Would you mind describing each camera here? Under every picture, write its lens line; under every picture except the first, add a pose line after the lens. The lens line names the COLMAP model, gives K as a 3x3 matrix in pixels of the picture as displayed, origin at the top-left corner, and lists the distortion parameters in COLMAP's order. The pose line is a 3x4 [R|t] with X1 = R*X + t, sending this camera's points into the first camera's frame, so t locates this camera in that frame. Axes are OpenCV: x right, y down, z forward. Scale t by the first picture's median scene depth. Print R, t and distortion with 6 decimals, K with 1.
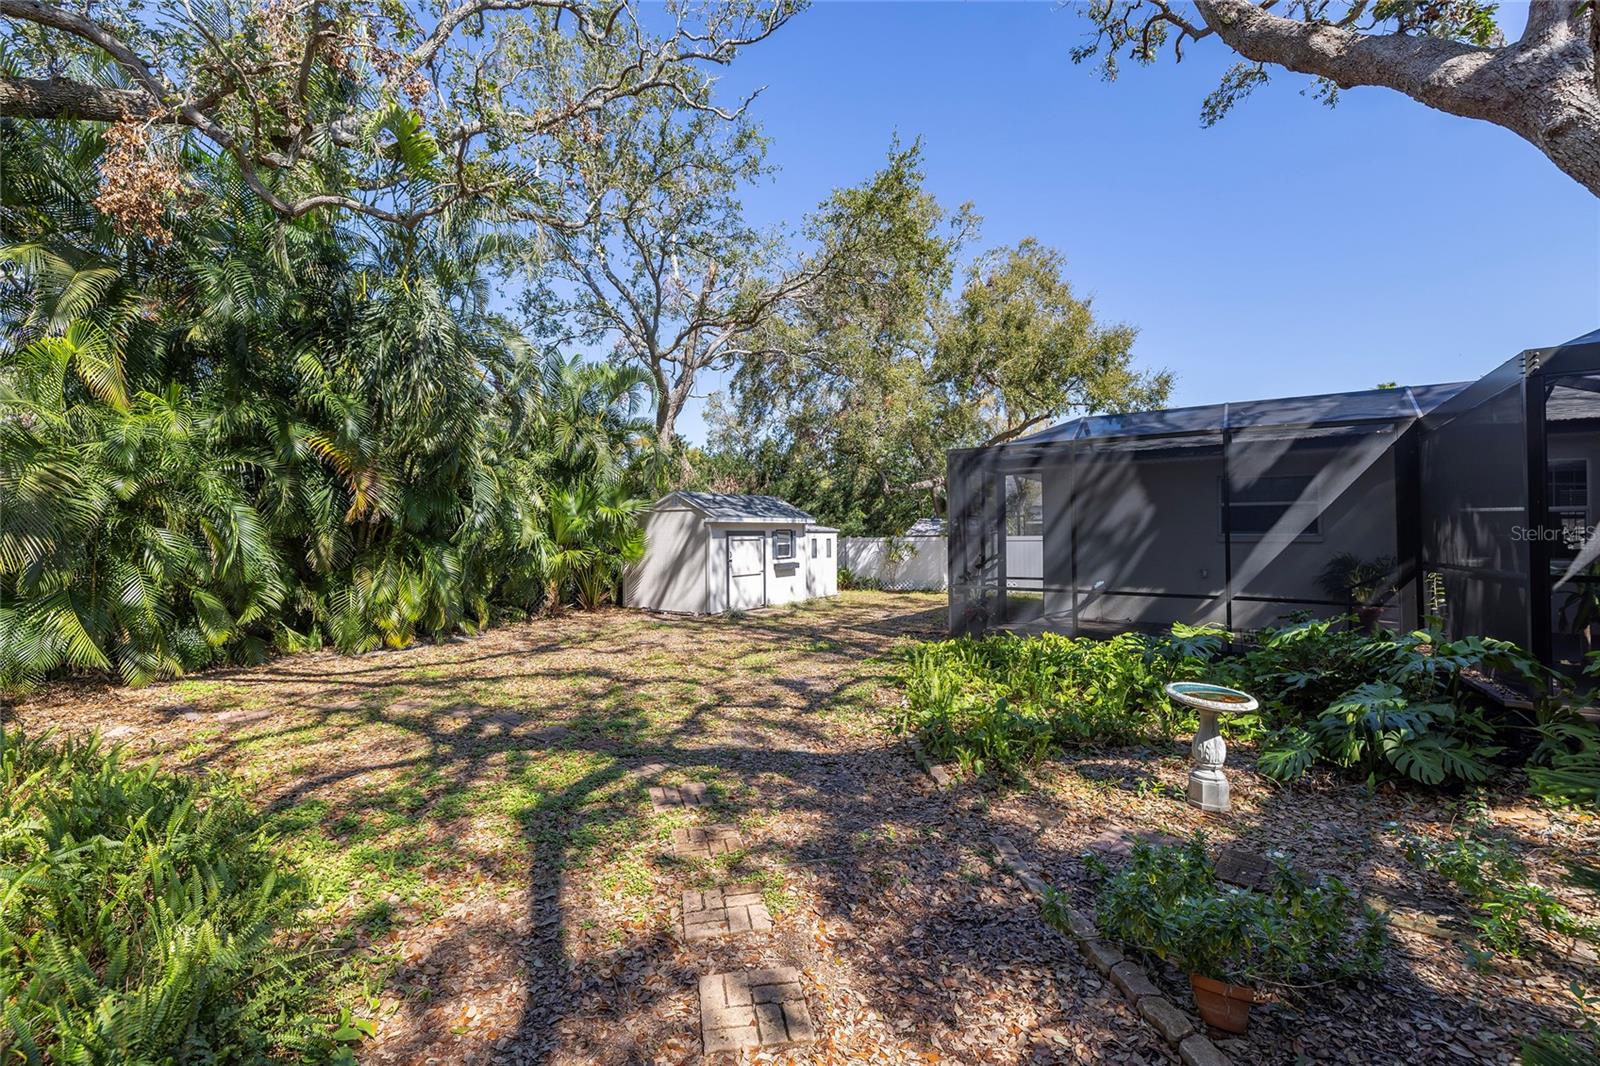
lens RADIAL K [[676.6, 0, 780.1], [0, 676.6, 531.1], [0, 0, 1]] dist [-0.000615, 0.000013]
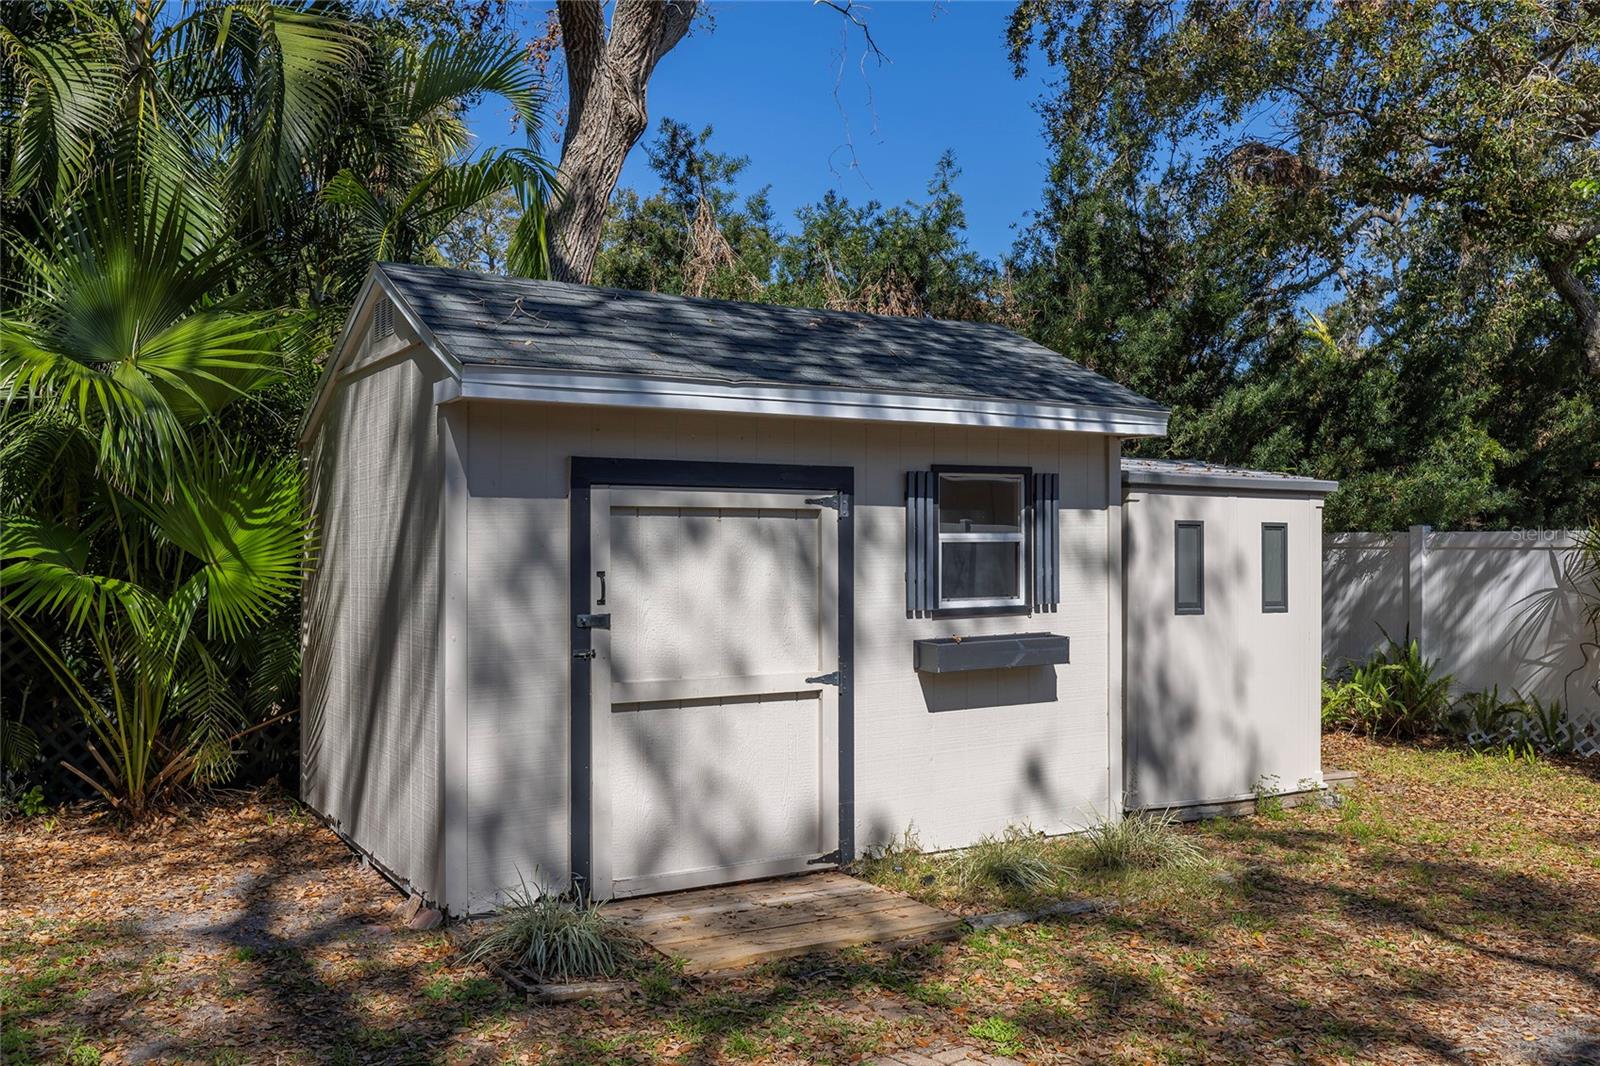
lens RADIAL K [[1431.5, 0, 800.0], [0, 1431.5, 533.0], [0, 0, 1]] dist [0.001333, -0.006267]
pose [[0.934779, 0.003879, -0.355208, 0.102136], [-0.006317, 0.999964, -0.005704, 0.019447], [0.355173, 0.007576, 0.934770, 0.584703]]
